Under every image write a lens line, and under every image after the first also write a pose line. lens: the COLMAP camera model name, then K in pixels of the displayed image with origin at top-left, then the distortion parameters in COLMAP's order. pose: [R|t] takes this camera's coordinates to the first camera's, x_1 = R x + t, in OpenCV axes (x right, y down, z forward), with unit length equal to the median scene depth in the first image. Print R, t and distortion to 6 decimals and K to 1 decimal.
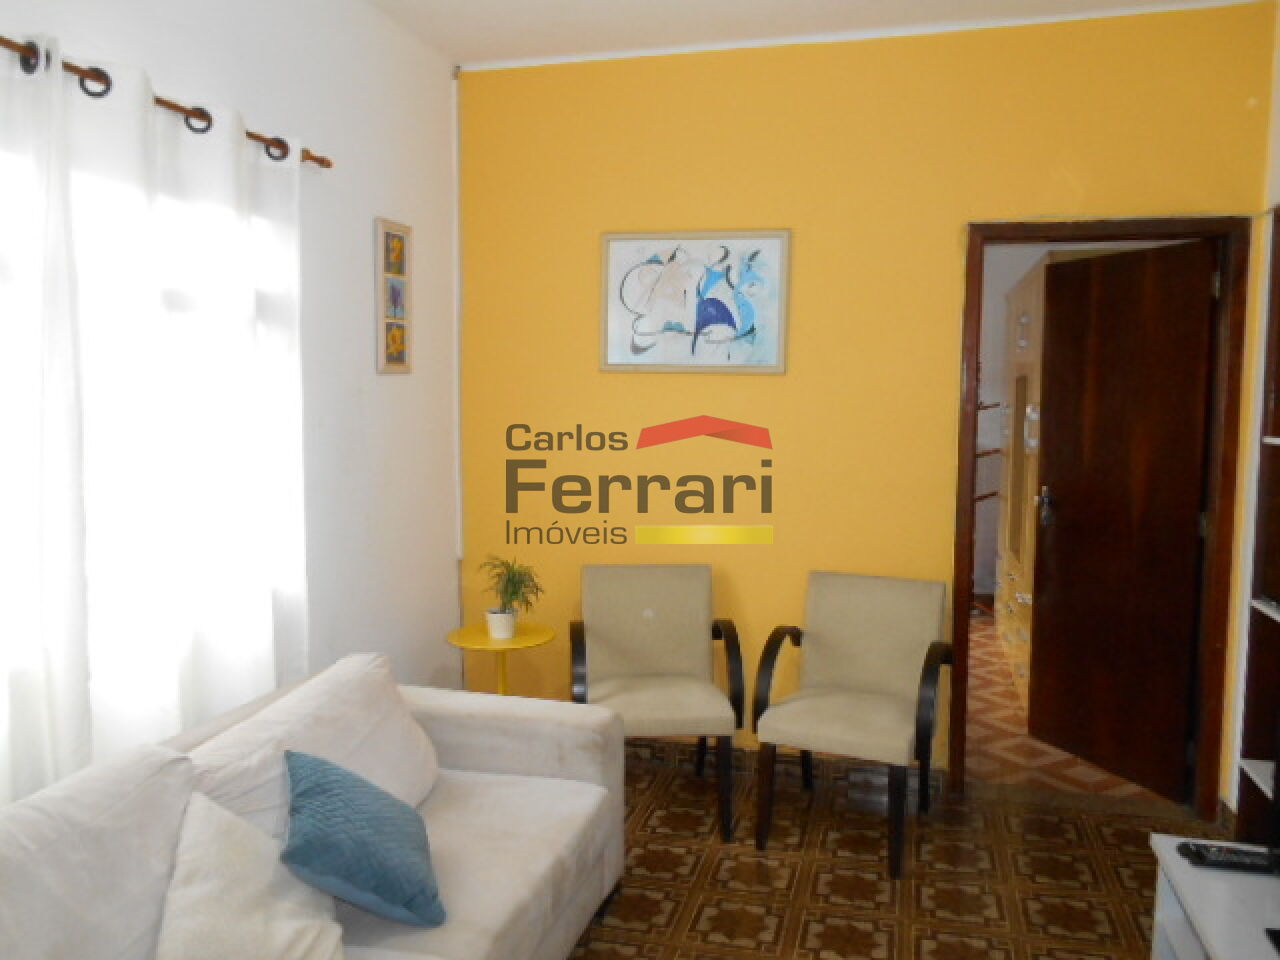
lens RADIAL K [[985.2, 0, 639.1], [0, 985.2, 481.7], [0, 0, 1]] dist [-0.026414, 0.024365]
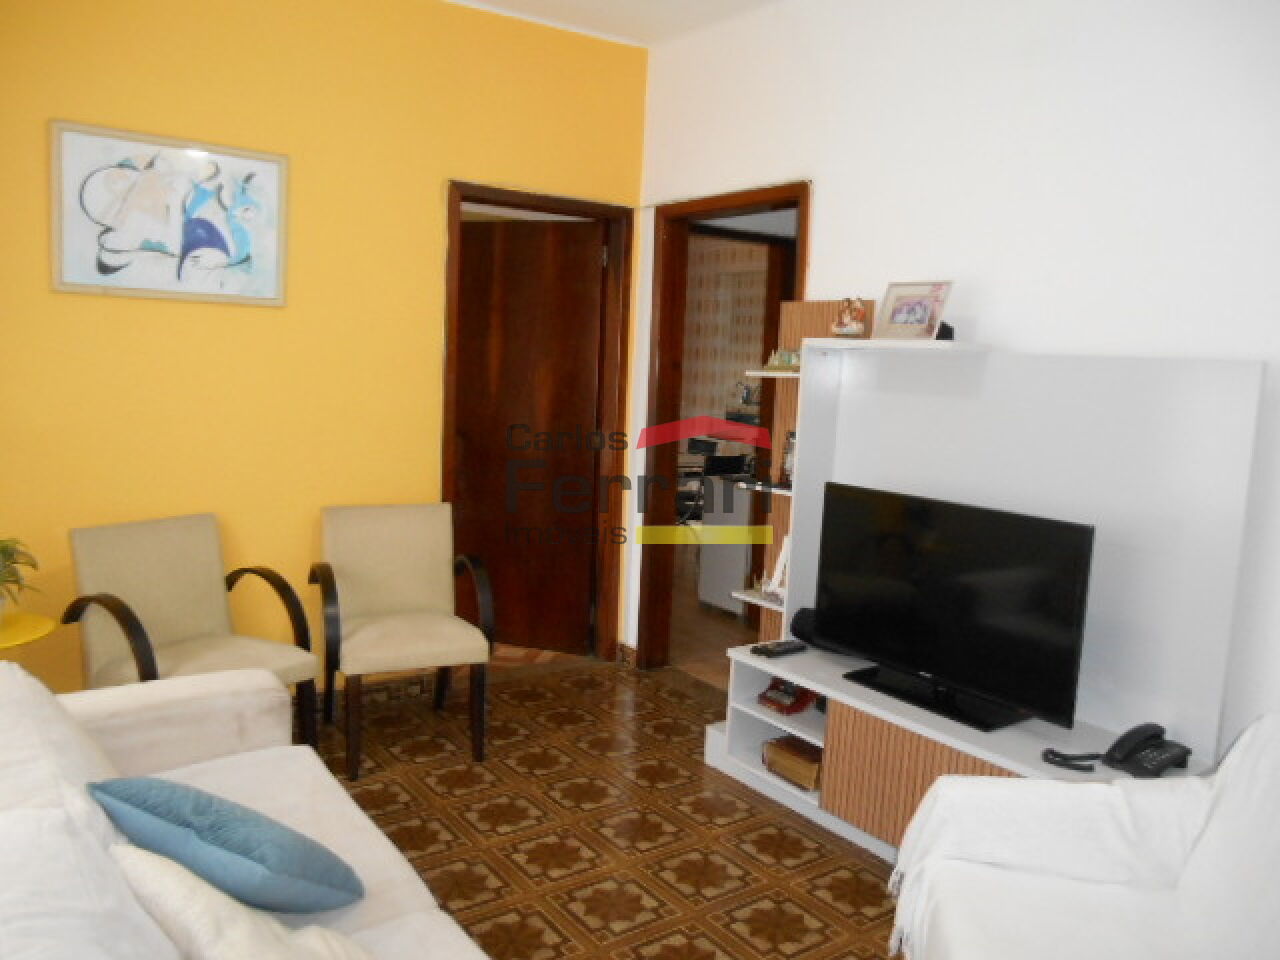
lens RADIAL K [[985.2, 0, 636.2], [0, 985.2, 480.6], [0, 0, 1]] dist [-0.026414, 0.024365]
pose [[0.627308, -0.082167, 0.774424, -0.392525], [0.038629, 0.996477, 0.074437, 0.001551], [-0.777812, -0.016779, 0.628272, 0.121948]]
